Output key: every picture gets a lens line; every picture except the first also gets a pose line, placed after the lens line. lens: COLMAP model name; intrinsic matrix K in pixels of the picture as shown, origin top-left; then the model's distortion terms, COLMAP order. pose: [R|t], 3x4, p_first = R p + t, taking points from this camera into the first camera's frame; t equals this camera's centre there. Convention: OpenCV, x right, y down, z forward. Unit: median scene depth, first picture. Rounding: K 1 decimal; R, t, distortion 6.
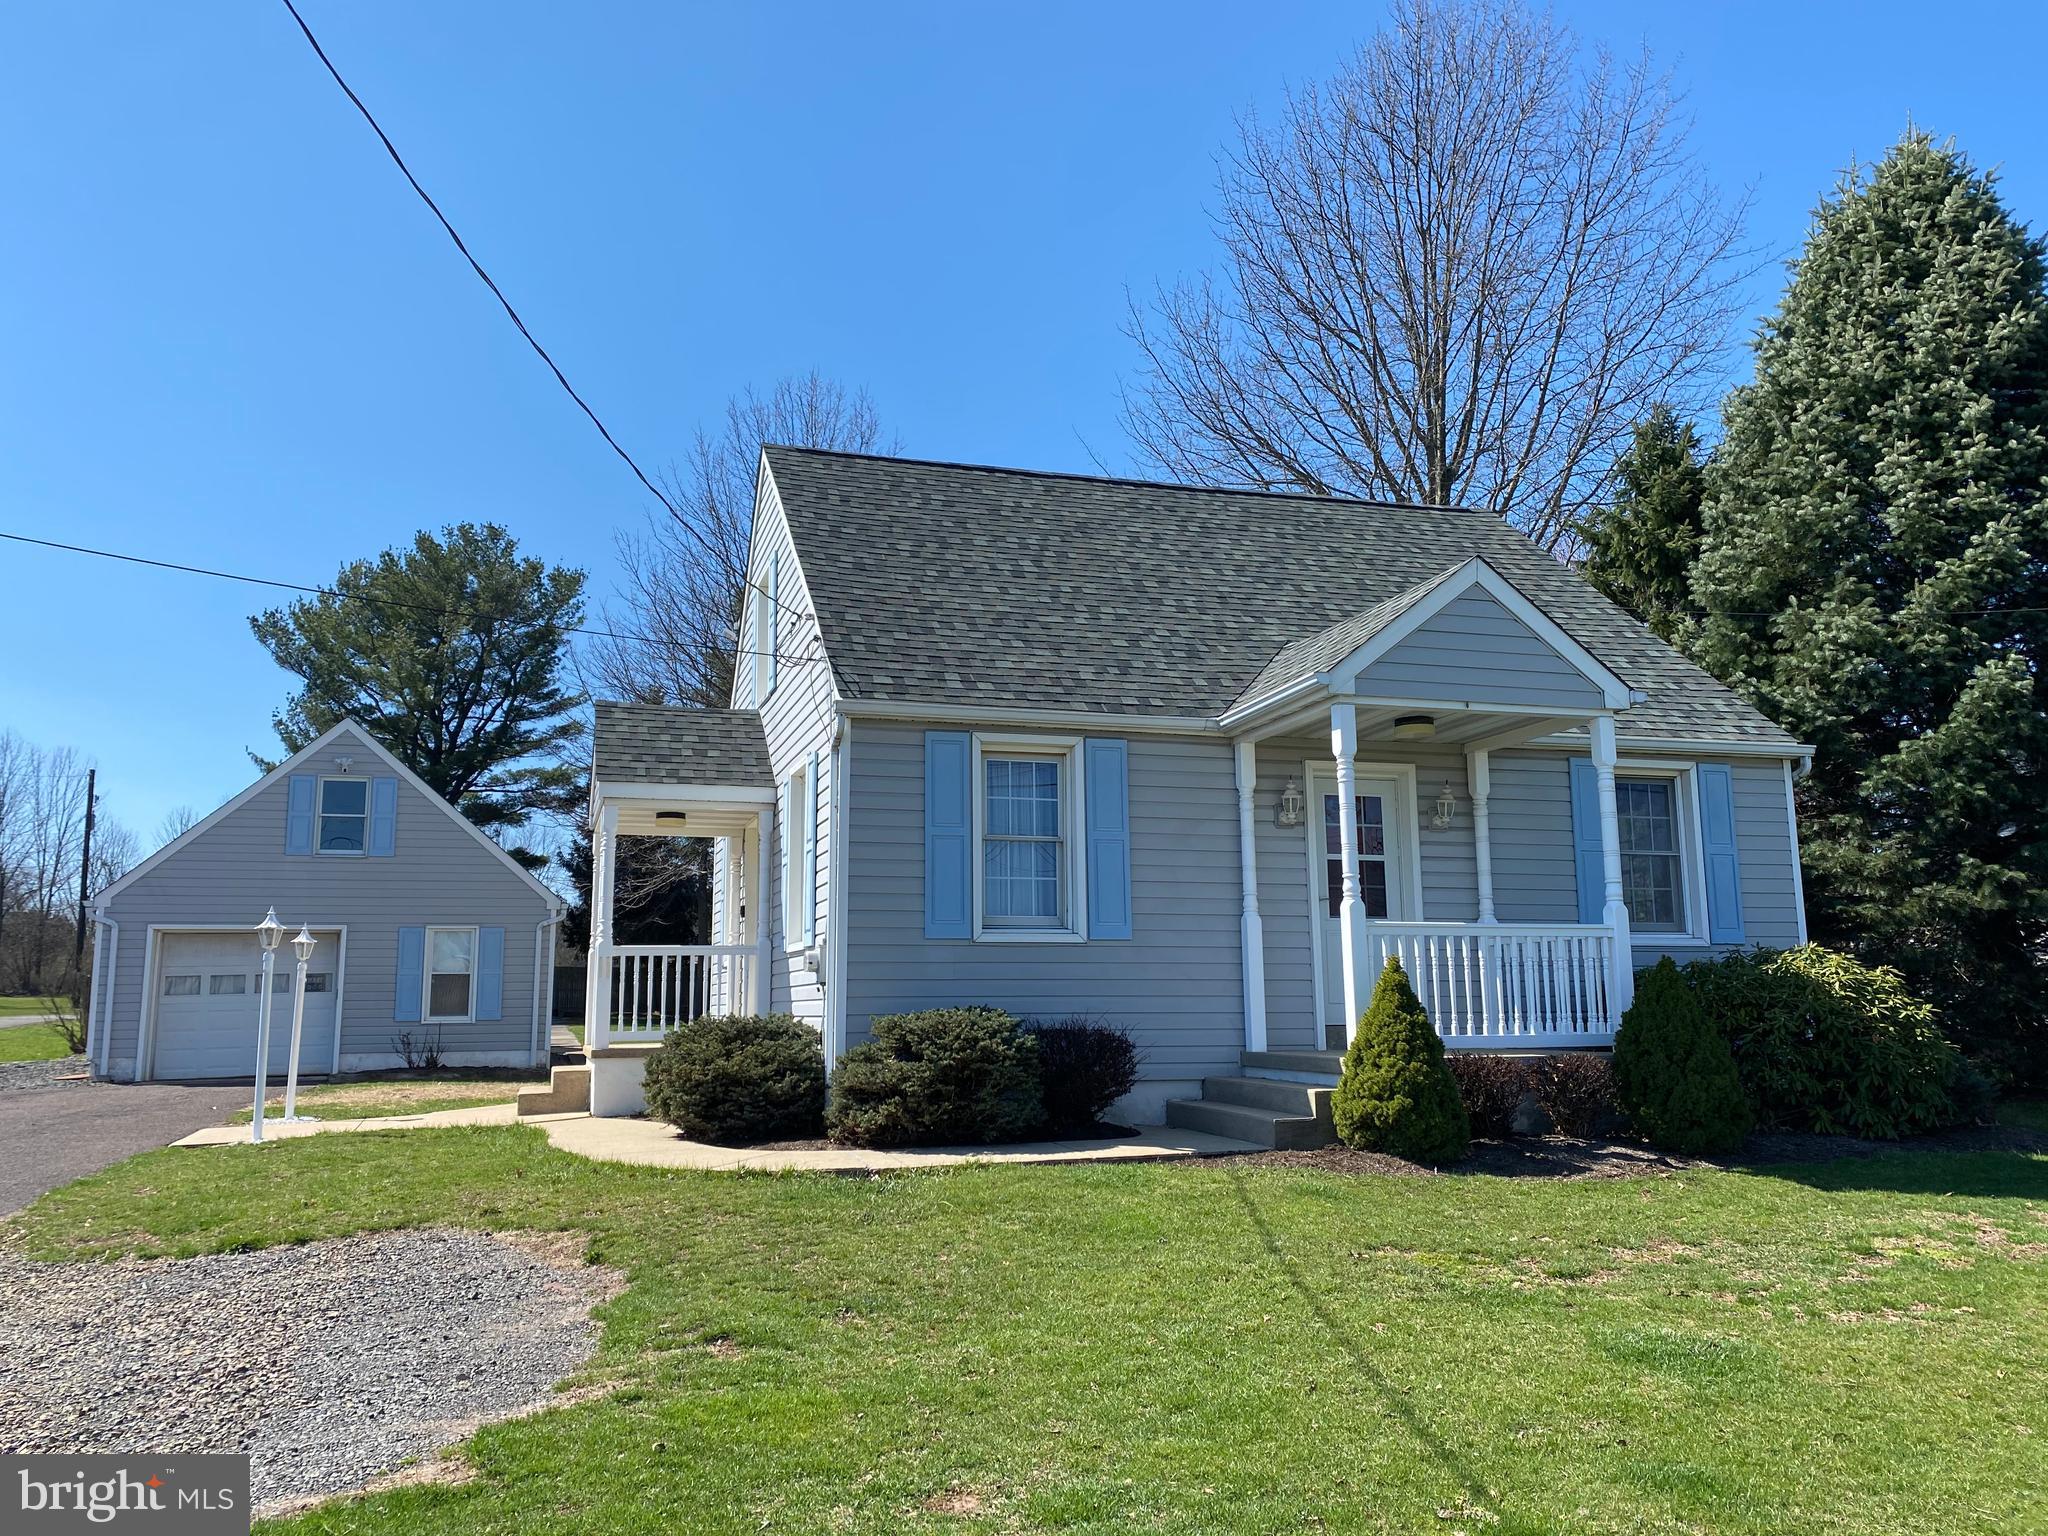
lens RADIAL K [[1571.2, 0, 995.1], [0, 1571.2, 770.8], [0, 0, 1]] dist [-0.102138, 0.237301]
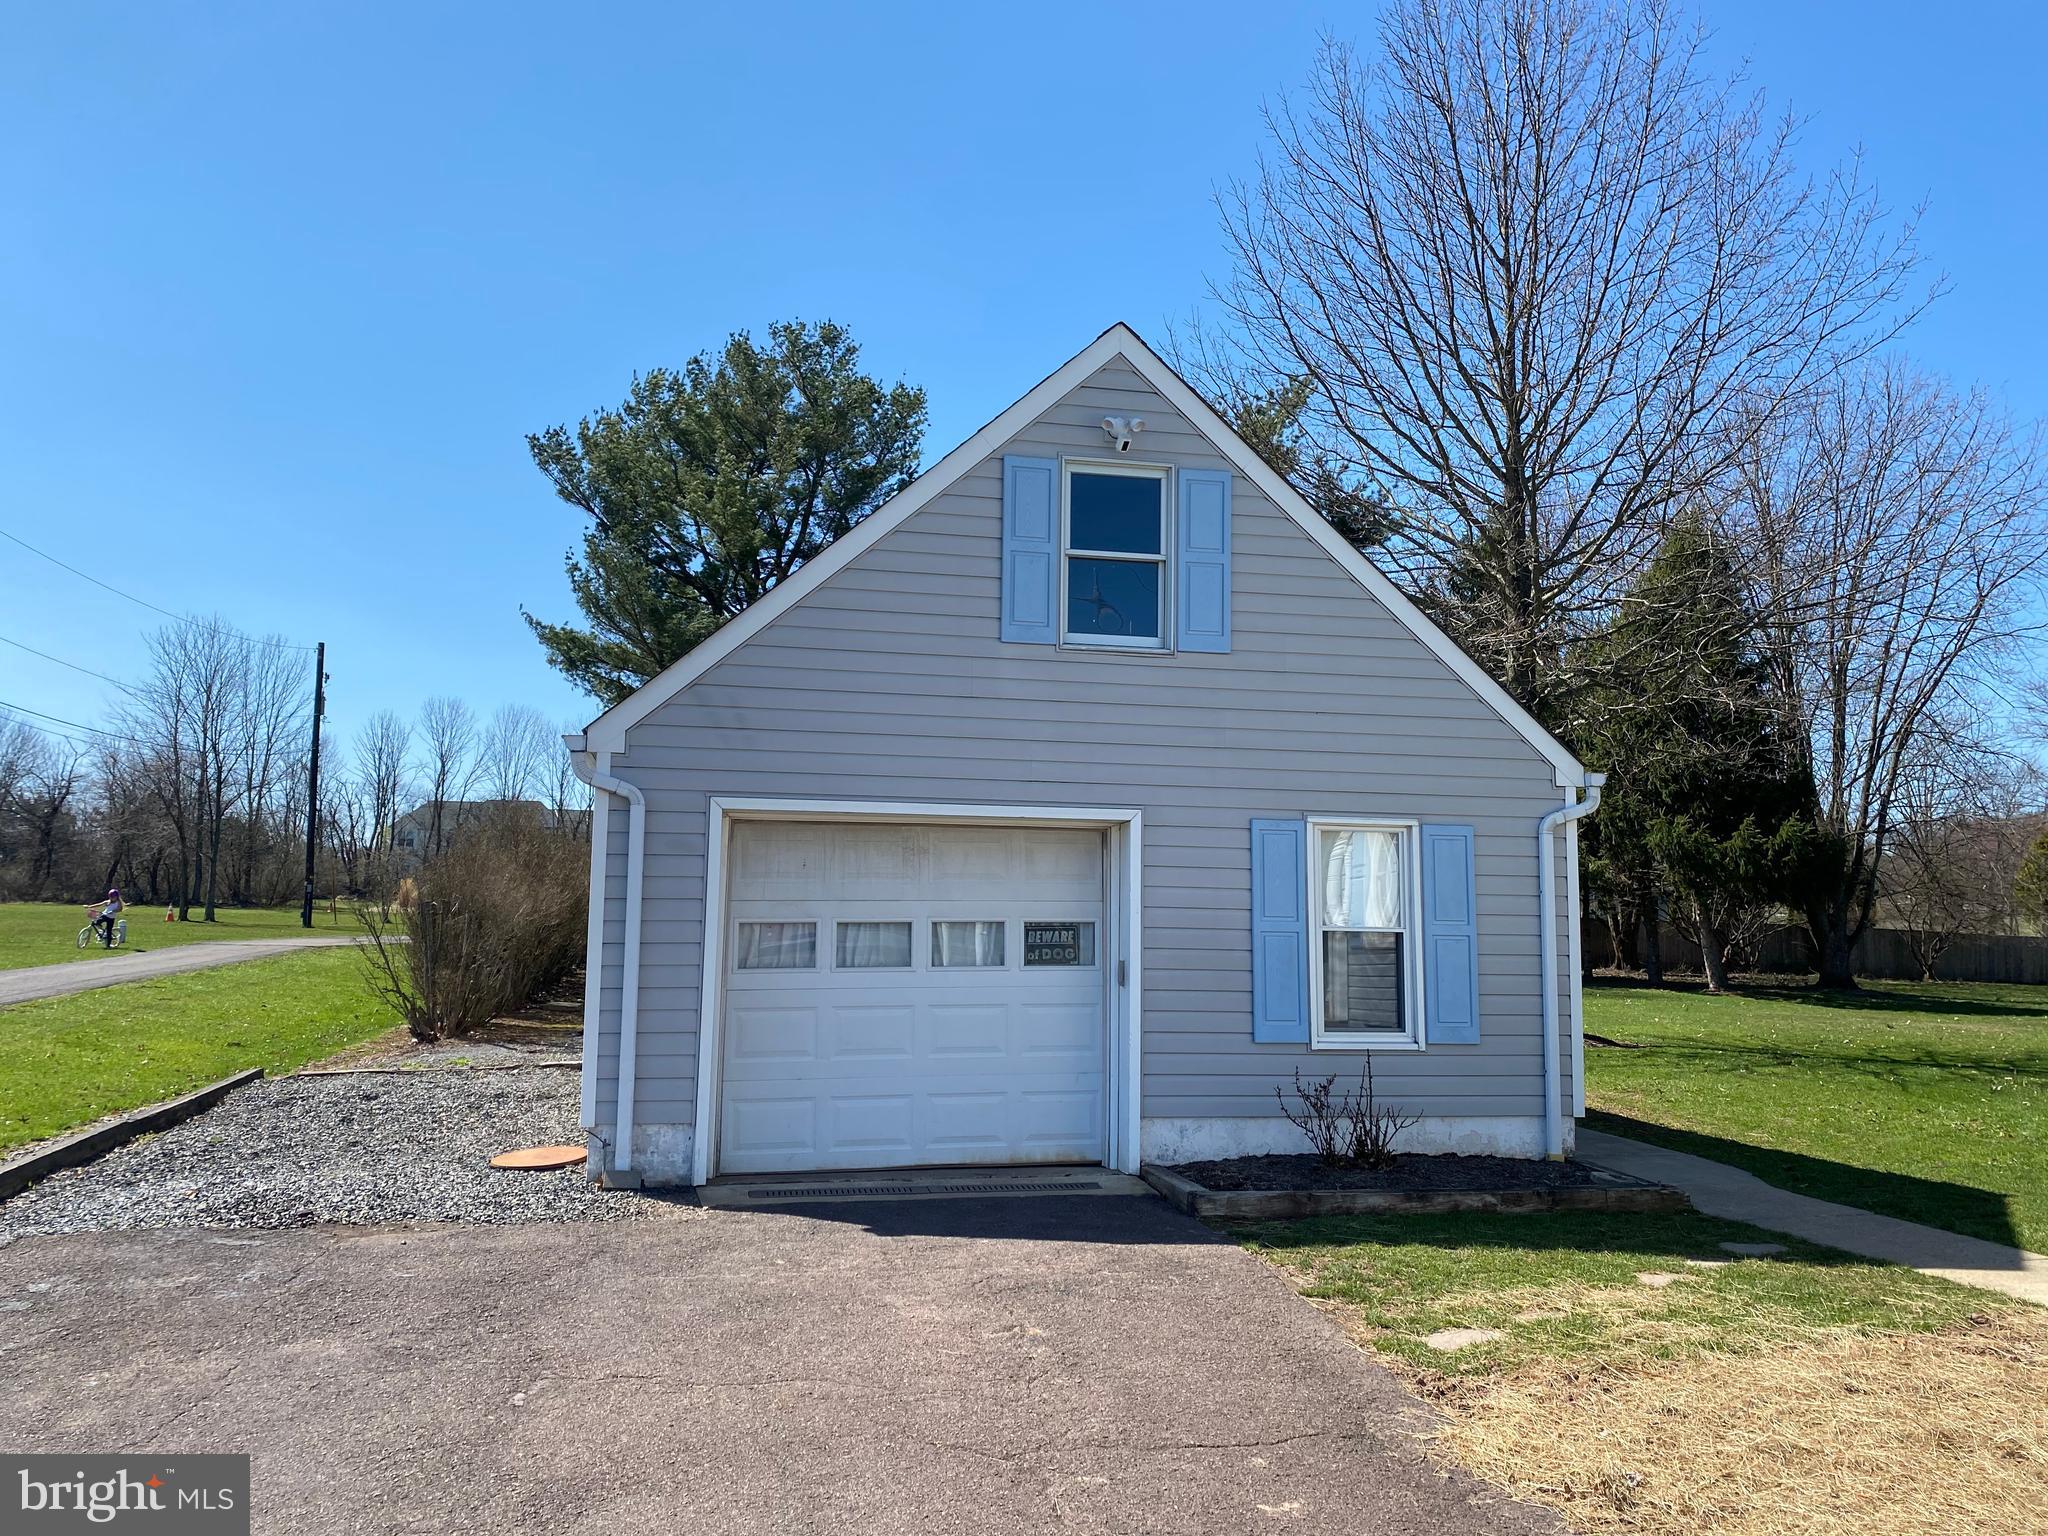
lens RADIAL K [[1563.4, 0, 1011.3], [0, 1563.4, 741.3], [0, 0, 1]] dist [0.128423, -0.226116]
pose [[0.995781, 0.015238, -0.090490, -0.406099], [-0.012653, 0.999497, 0.029064, 0.067295], [0.090887, -0.027796, 0.995473, 0.565832]]
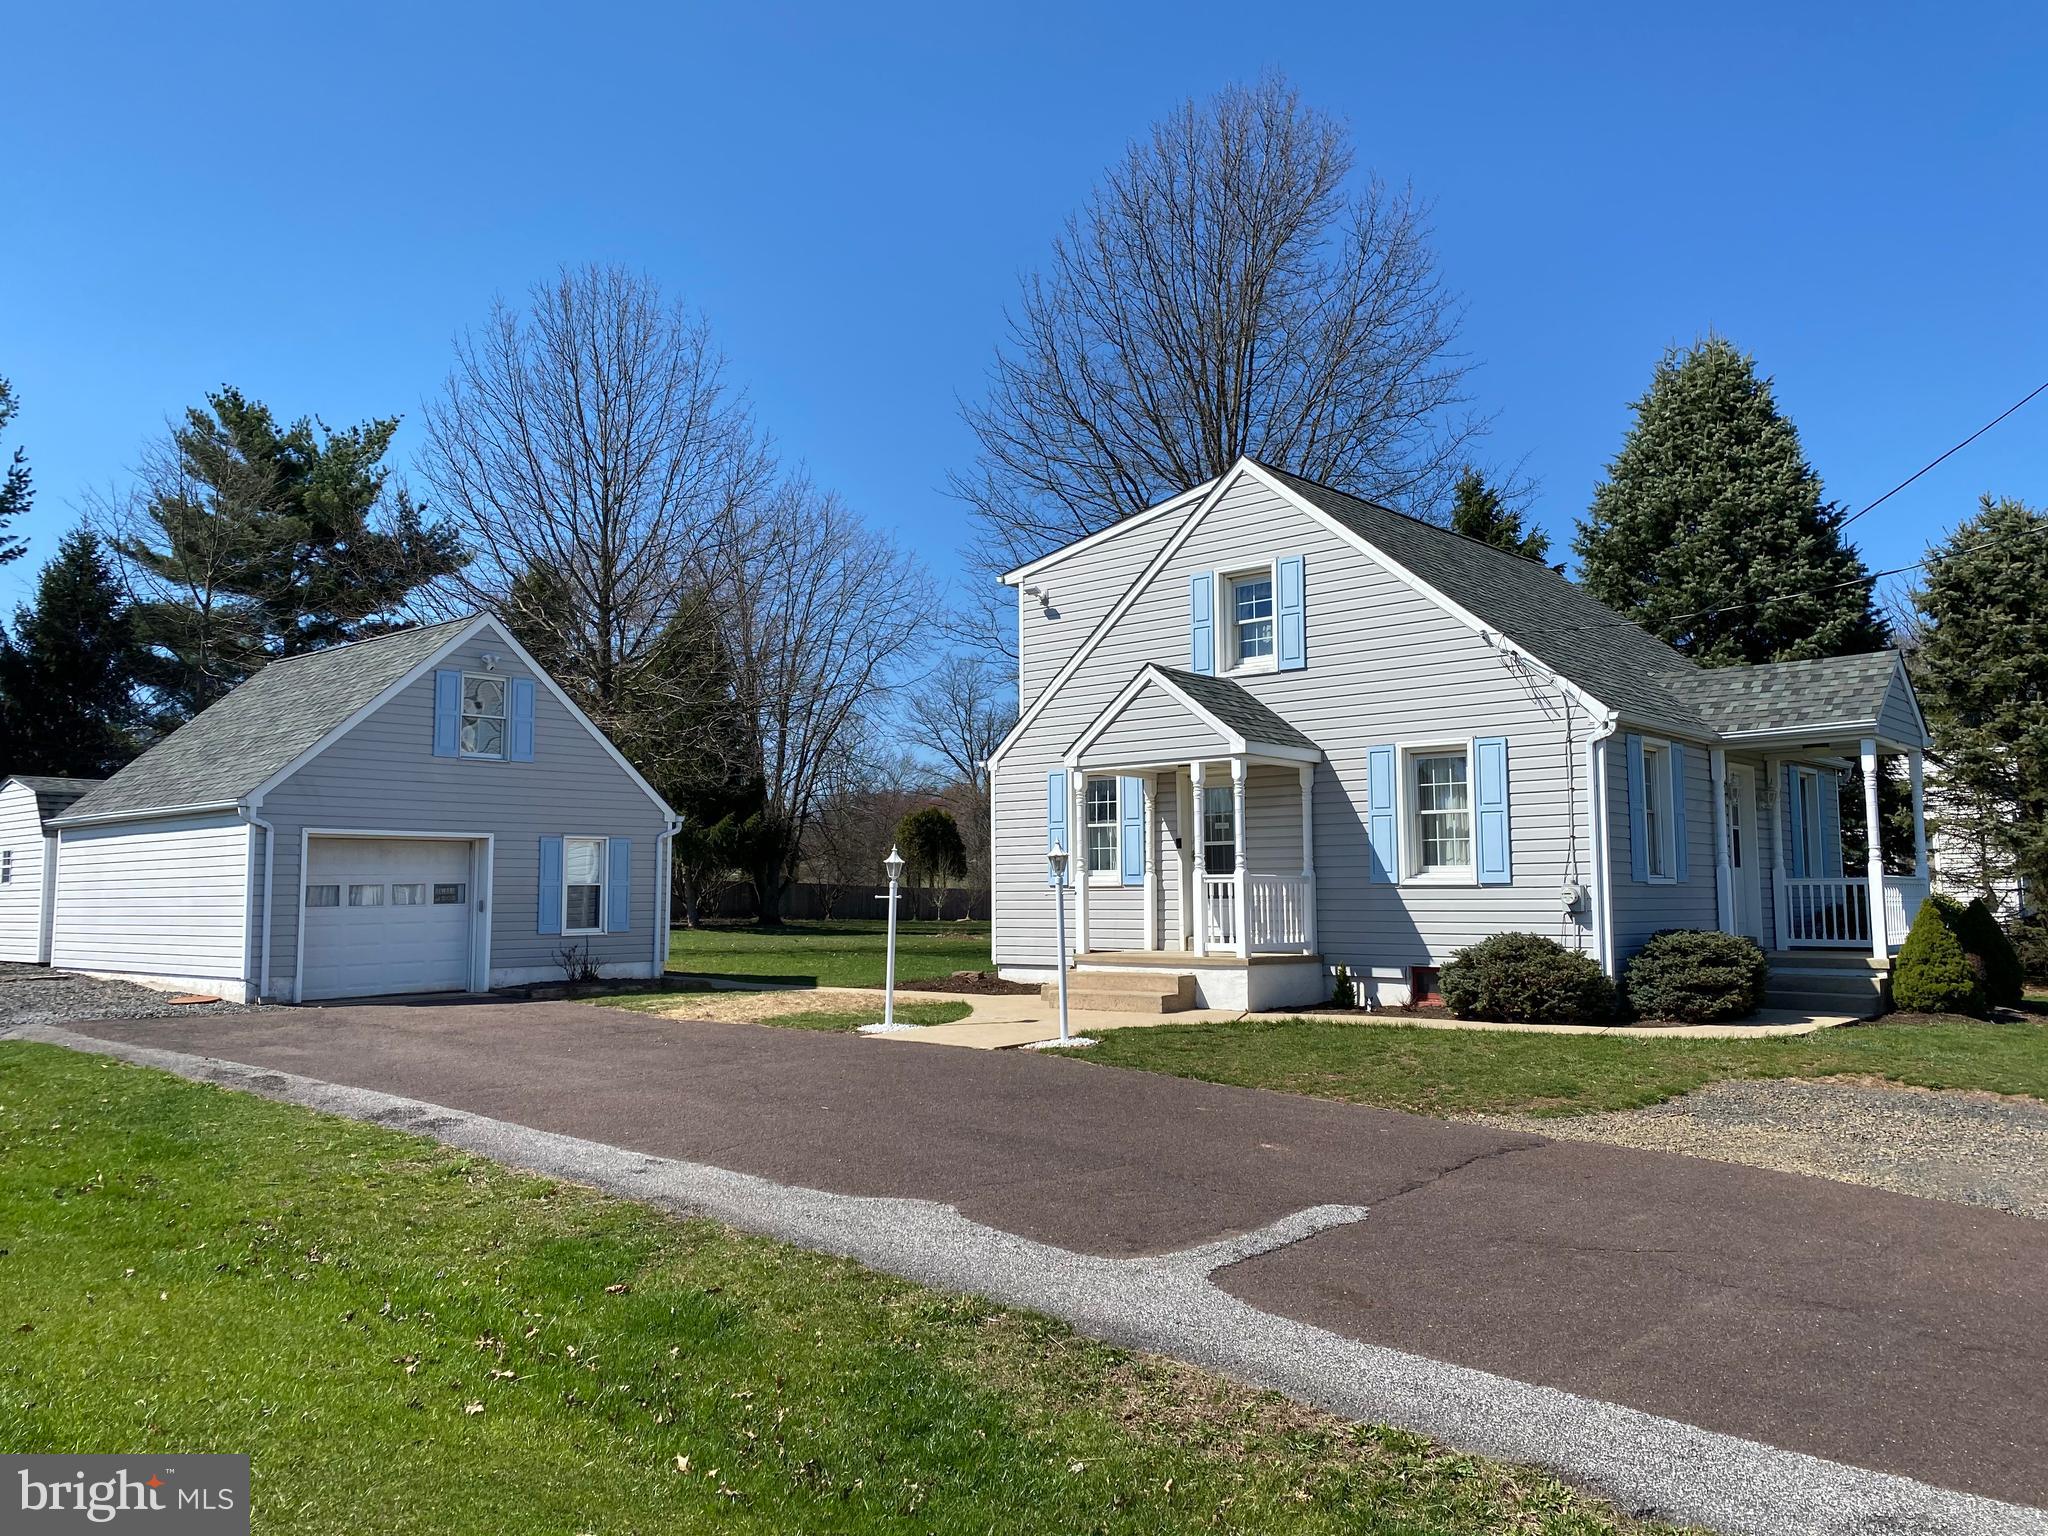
lens RADIAL K [[1563.4, 0, 1011.3], [0, 1563.4, 741.3], [0, 0, 1]] dist [0.128423, -0.226116]
pose [[0.859583, 0.058067, 0.507686, -0.626067], [-0.080190, 0.996541, 0.021793, -0.002570], [-0.504665, -0.059444, 0.861266, 0.018019]]
